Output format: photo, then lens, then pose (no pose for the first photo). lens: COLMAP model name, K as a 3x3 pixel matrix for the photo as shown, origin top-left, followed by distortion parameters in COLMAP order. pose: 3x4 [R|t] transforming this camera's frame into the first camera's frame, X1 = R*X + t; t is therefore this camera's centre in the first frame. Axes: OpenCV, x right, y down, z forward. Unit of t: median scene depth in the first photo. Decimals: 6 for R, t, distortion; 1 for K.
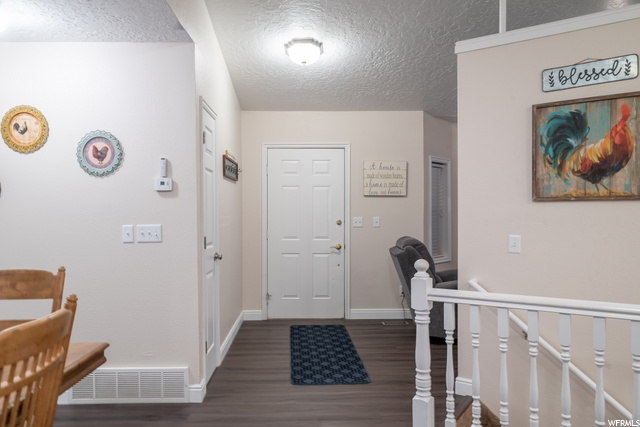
lens RADIAL K [[473.9, 0, 319.9], [0, 473.9, 216.8], [0, 0, 1]] dist [0.003395, -0.001624]
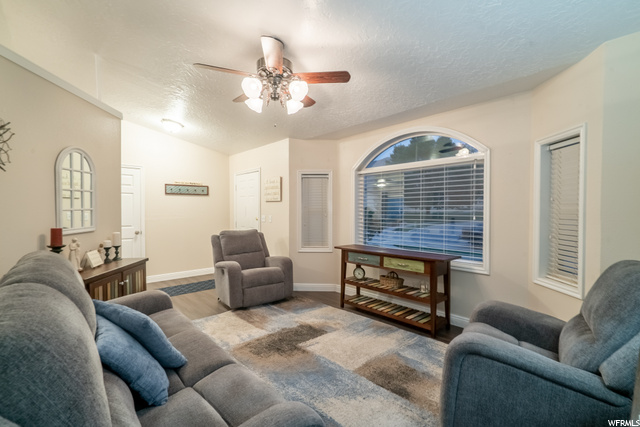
lens RADIAL K [[298.2, 0, 313.8], [0, 298.2, 214.8], [0, 0, 1]] dist [-0.009634, 0.001992]
pose [[0.627802, 0.013343, -0.778259, 0.931006], [-0.008094, 0.999911, 0.010614, -0.013481], [0.778331, -0.000364, 0.627854, 0.526472]]
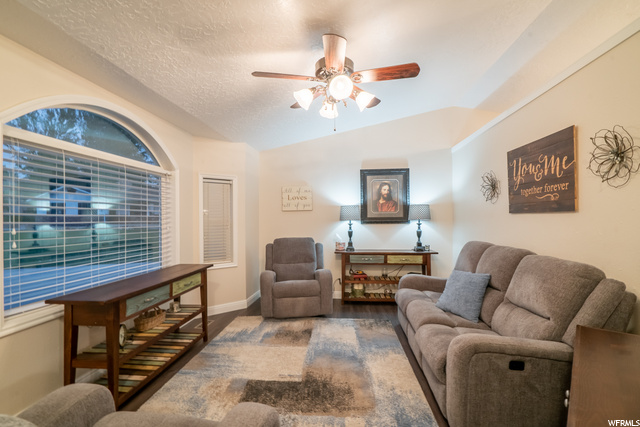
lens RADIAL K [[298.2, 0, 320.7], [0, 298.2, 217.1], [0, 0, 1]] dist [-0.009634, 0.001992]
pose [[0.128907, 0.007963, 0.991625, 0.104358], [0.015424, 0.999831, -0.010034, -0.016172], [-0.991537, 0.016588, 0.128763, 0.737436]]
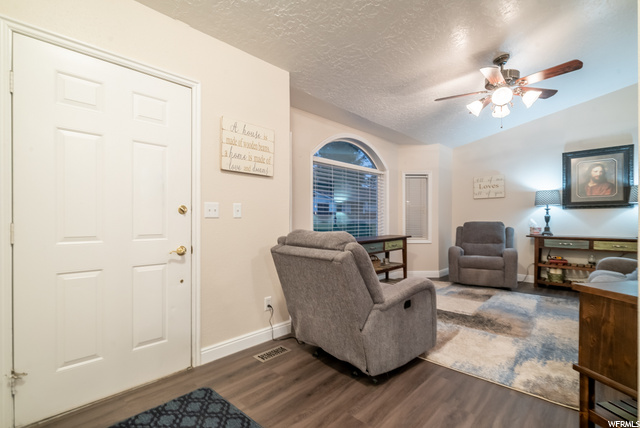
lens RADIAL K [[298.2, 0, 317.7], [0, 298.2, 221.6], [0, 0, 1]] dist [-0.009634, 0.001992]
pose [[0.719443, -0.004851, 0.694535, -0.097136], [0.004715, 0.999987, 0.002101, 0.026443], [-0.694536, 0.001763, 0.719456, 0.612368]]
